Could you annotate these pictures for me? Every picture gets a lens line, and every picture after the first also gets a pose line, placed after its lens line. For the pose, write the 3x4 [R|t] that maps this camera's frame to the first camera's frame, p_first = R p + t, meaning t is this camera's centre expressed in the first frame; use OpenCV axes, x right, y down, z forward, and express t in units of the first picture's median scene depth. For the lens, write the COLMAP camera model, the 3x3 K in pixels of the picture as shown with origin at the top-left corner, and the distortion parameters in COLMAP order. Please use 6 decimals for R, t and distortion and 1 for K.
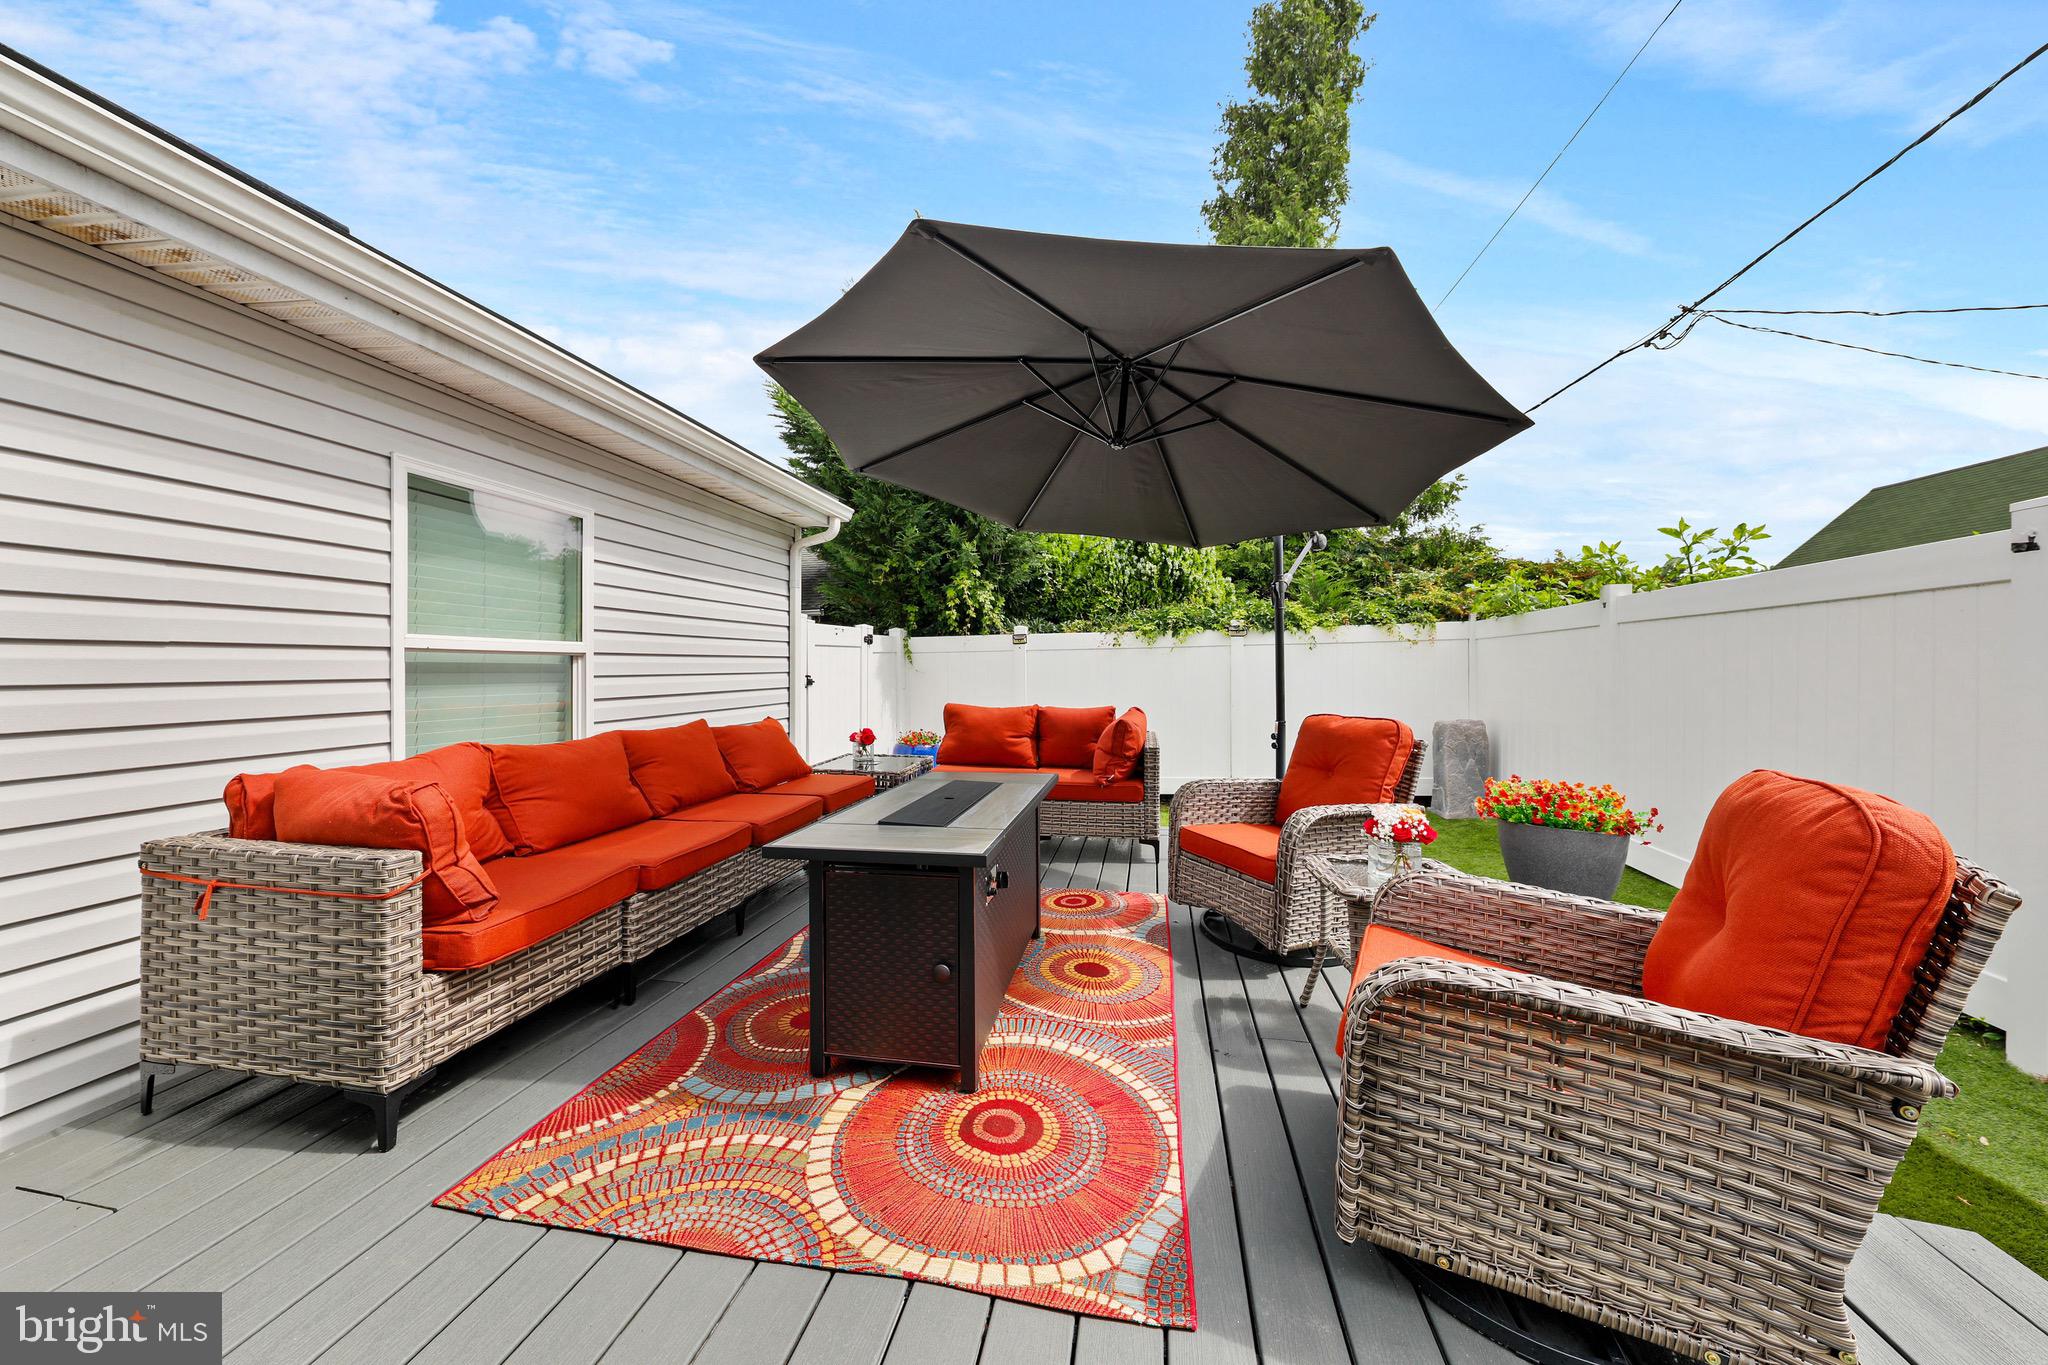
lens RADIAL K [[696.4, 0, 1008.8], [0, 696.4, 686.5], [0, 0, 1]] dist [0.000326, -0.000002]
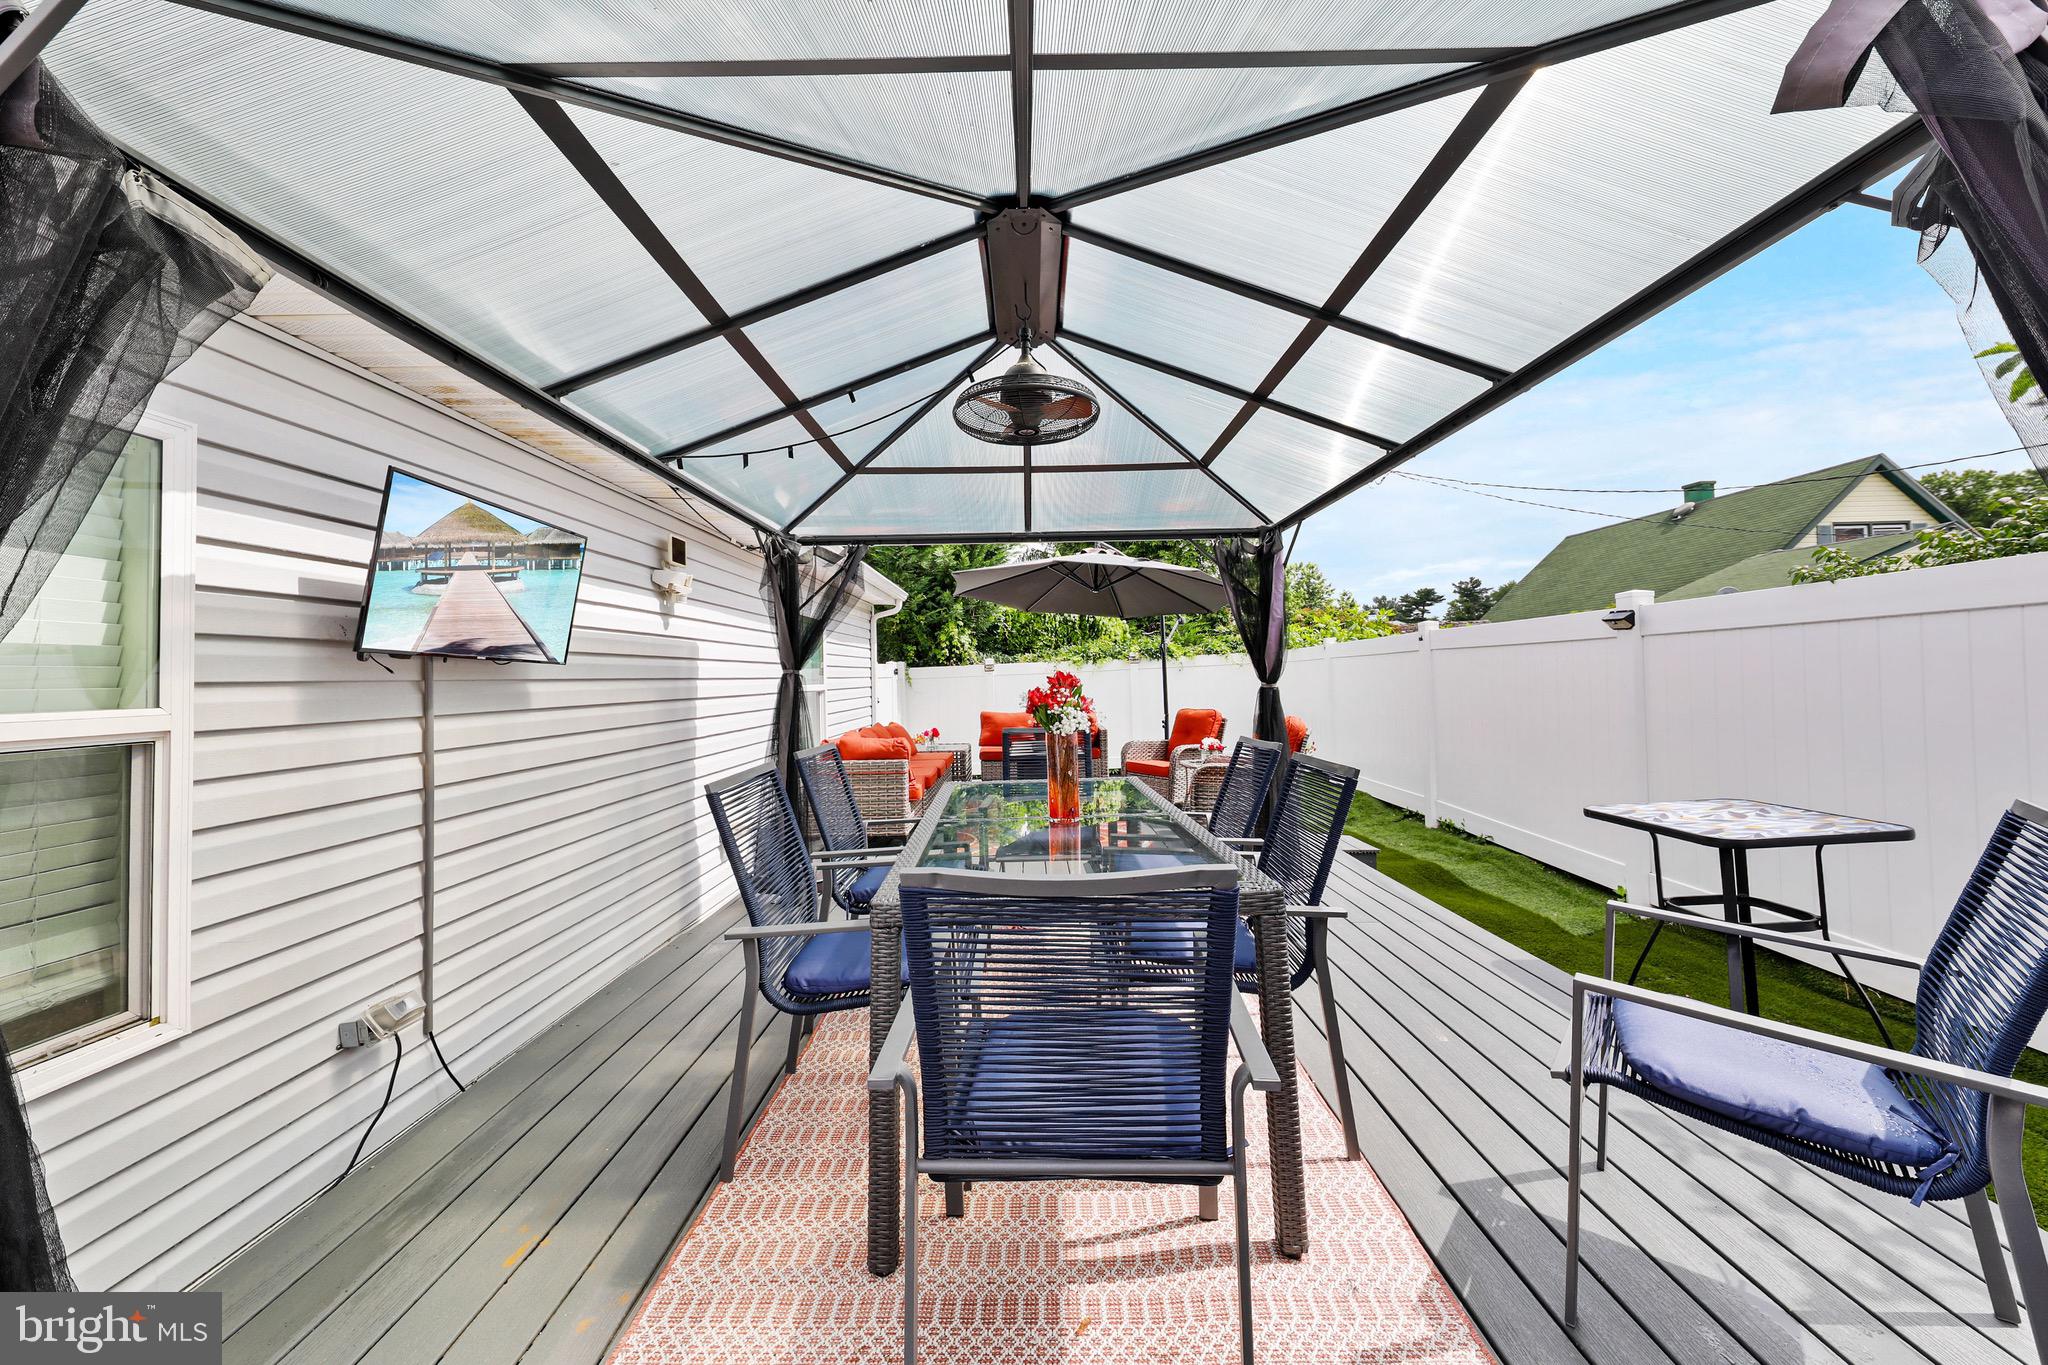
lens RADIAL K [[718.0, 0, 1024.0], [0, 718.0, 682.5], [0, 0, 1]] dist [0.000112, -0.000006]
pose [[0.981116, -0.025020, 0.191797, -0.201615], [0.029833, 0.999307, -0.022247, -0.003192], [-0.191108, 0.027549, 0.981182, -0.472281]]
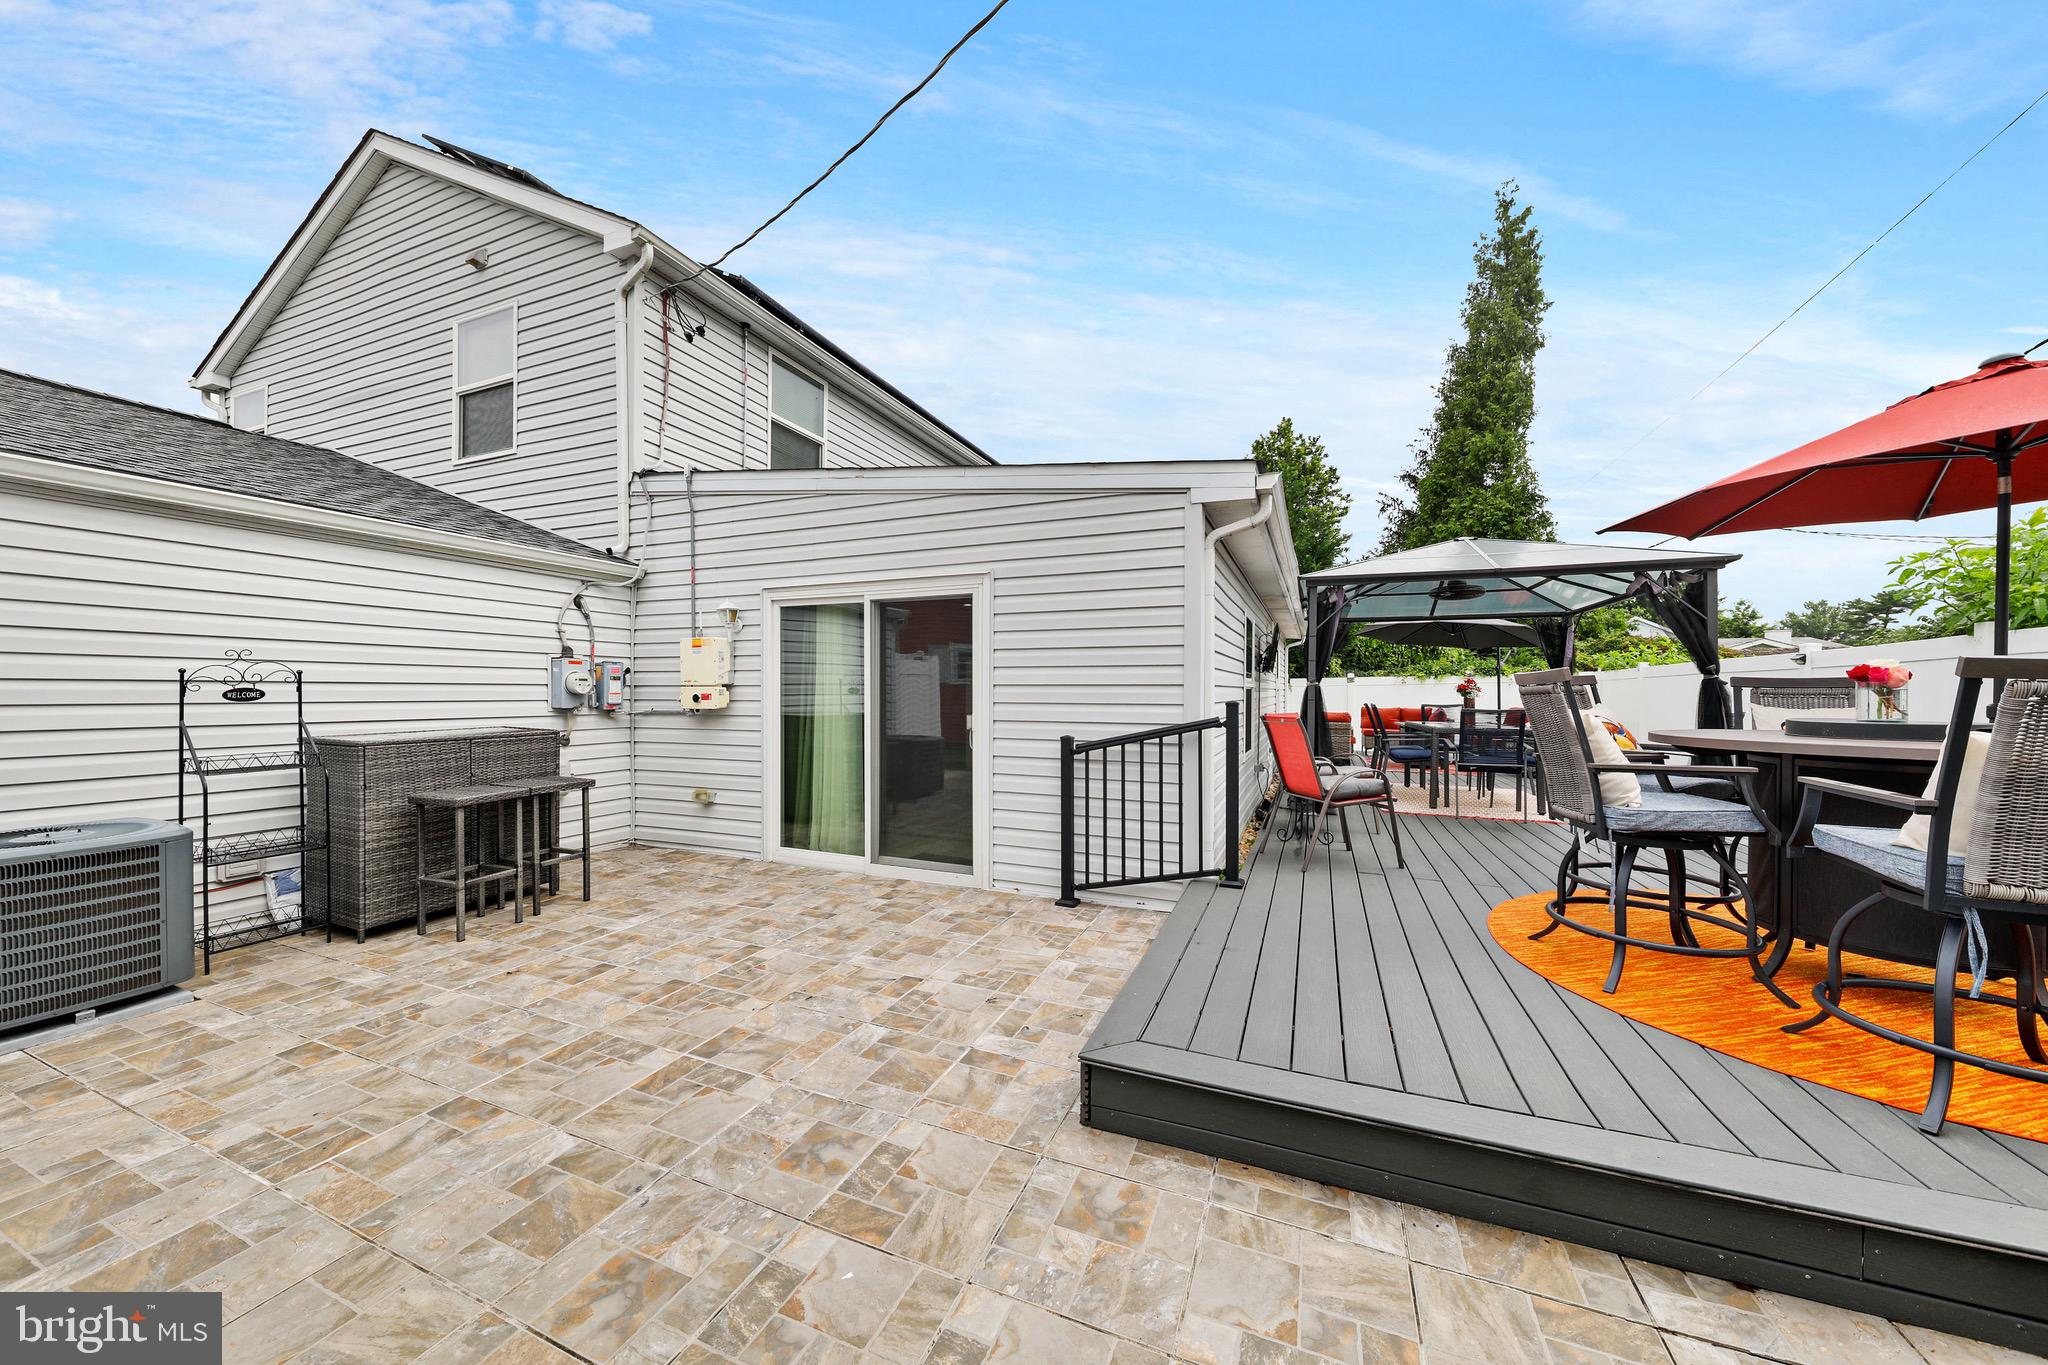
lens RADIAL K [[706.8, 0, 1013.8], [0, 706.8, 698.9], [0, 0, 1]] dist [-0.001819, -0.000175]
pose [[0.979802, 0.006614, -0.199860, -0.548082], [-0.010558, 0.999770, -0.018671, 0.037894], [0.199691, 0.020404, 0.979647, -1.250313]]
